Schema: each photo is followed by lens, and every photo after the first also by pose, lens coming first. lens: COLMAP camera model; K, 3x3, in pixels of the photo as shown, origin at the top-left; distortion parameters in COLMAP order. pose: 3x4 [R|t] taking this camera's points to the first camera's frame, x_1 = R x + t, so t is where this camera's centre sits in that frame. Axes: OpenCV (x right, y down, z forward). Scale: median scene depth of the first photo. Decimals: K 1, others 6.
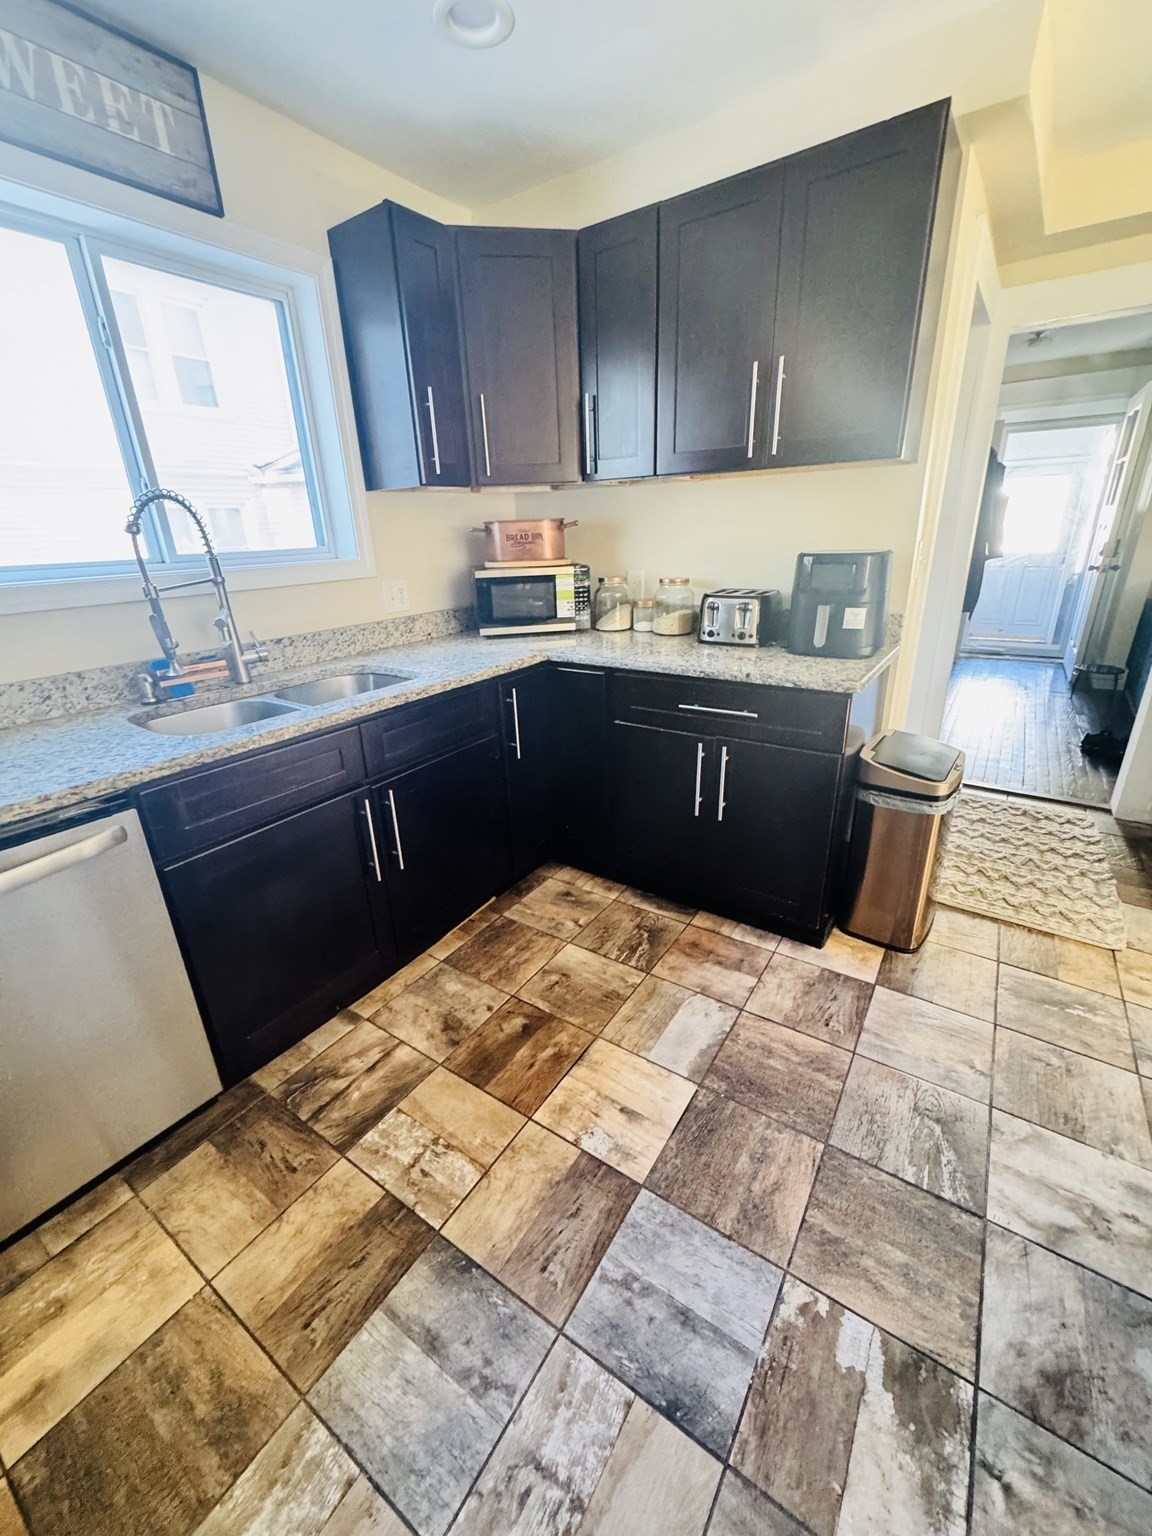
lens RADIAL K [[615.2, 0, 577.4], [0, 615.2, 766.0], [0, 0, 1]] dist [-0.002952, 0.000493]
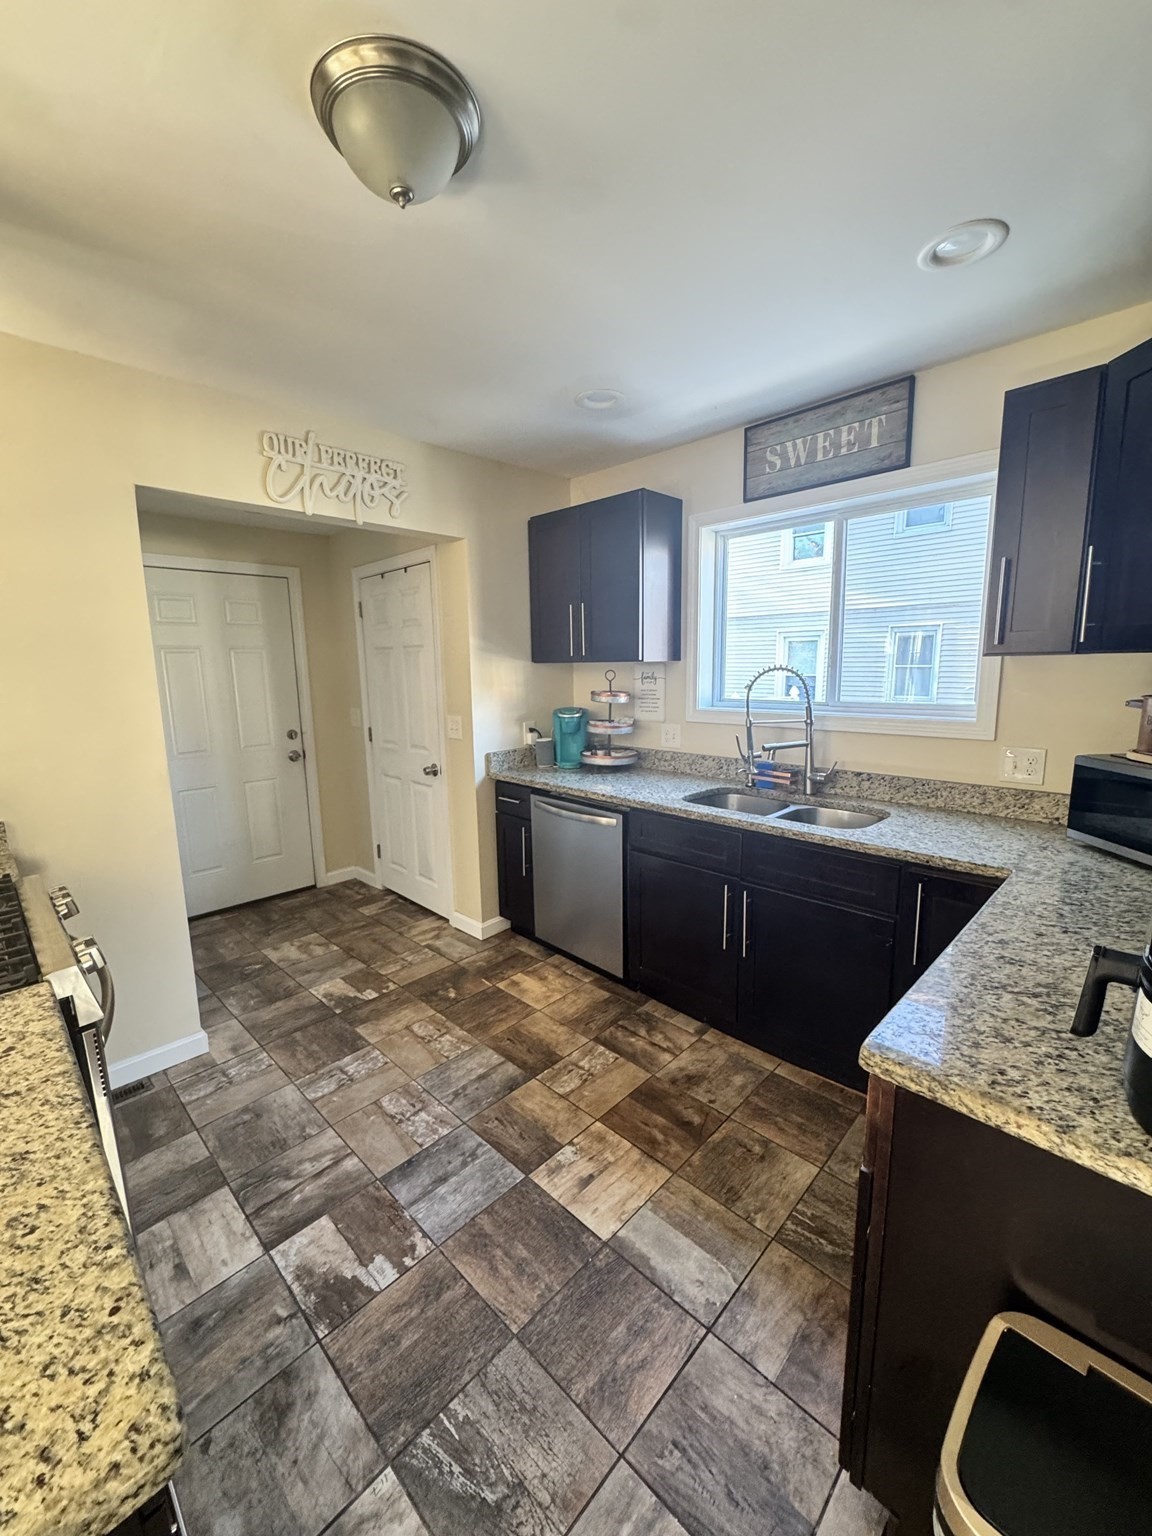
lens RADIAL K [[615.2, 0, 574.5], [0, 615.2, 767.2], [0, 0, 1]] dist [-0.002952, 0.000493]
pose [[-0.178854, 0.199319, -0.963475, 1.161377], [-0.334919, 0.908447, 0.250107, -0.487226], [0.925117, 0.367418, -0.095724, 0.858468]]
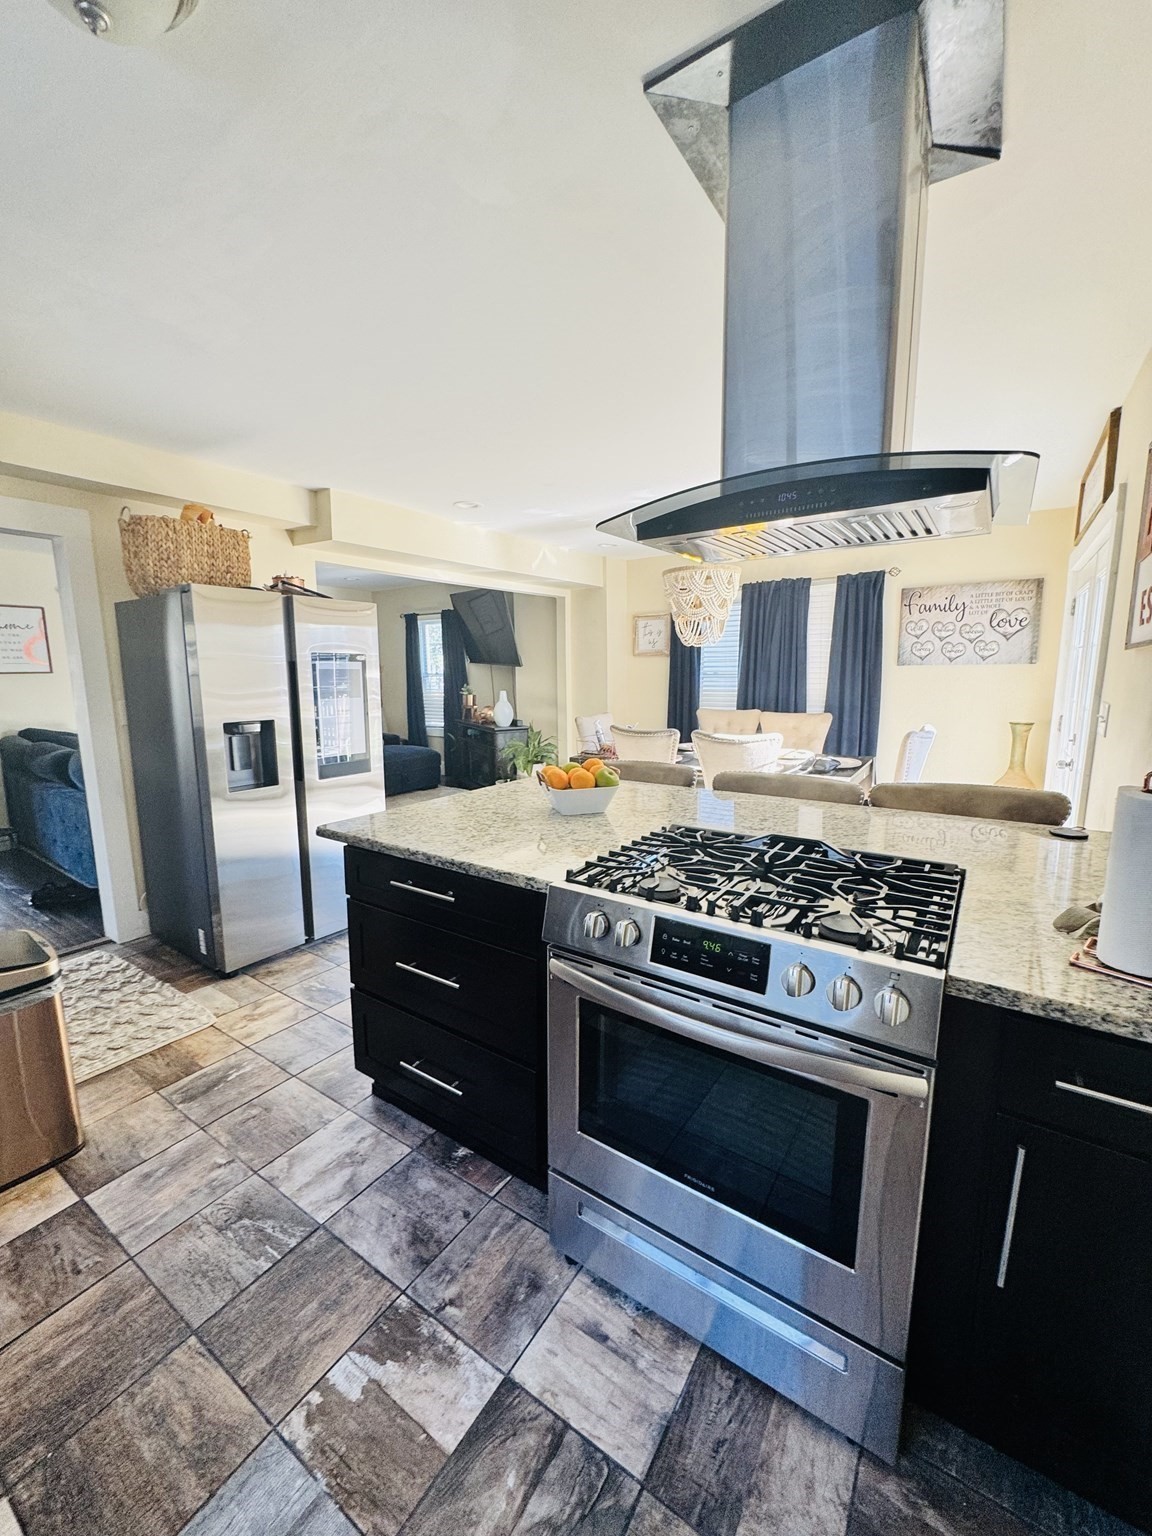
lens RADIAL K [[615.2, 0, 576.1], [0, 615.2, 766.8], [0, 0, 1]] dist [-0.002952, 0.000493]
pose [[-0.002568, -0.124734, 0.992187, -0.427187], [0.367782, 0.922531, 0.116929, -0.080972], [-0.929908, 0.365209, 0.043506, 0.097258]]
